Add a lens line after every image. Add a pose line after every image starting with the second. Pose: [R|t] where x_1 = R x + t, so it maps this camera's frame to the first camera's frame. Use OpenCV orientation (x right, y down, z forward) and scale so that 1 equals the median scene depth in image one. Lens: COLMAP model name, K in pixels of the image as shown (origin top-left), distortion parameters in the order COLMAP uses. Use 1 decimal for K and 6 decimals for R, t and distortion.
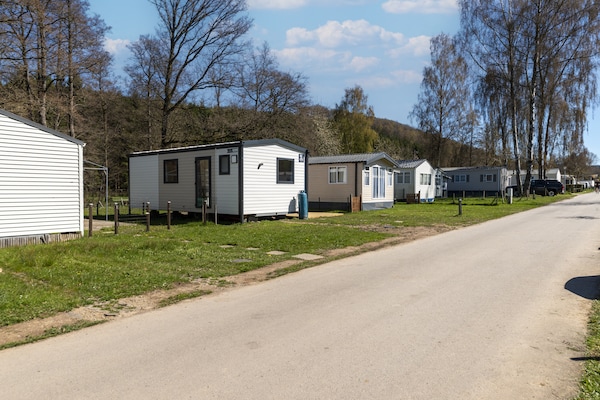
lens RADIAL K [[419.1, 0, 300.0], [0, 419.1, 212.3], [0, 0, 1]] dist [0.001509, 0.000838]
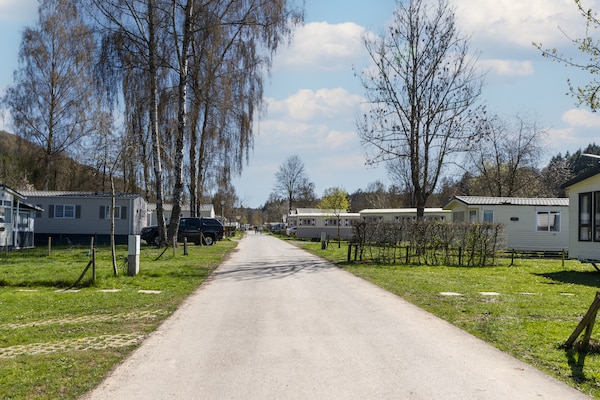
lens RADIAL K [[532.9, 0, 300.0], [0, 532.9, 200.0], [0, 0, 1]] dist [-0.083630, -0.006396]
pose [[0.746785, 0.051909, 0.663037, 0.161214], [0.021149, 0.994592, -0.101687, -0.020347], [-0.664729, 0.089961, 0.741648, 0.295635]]
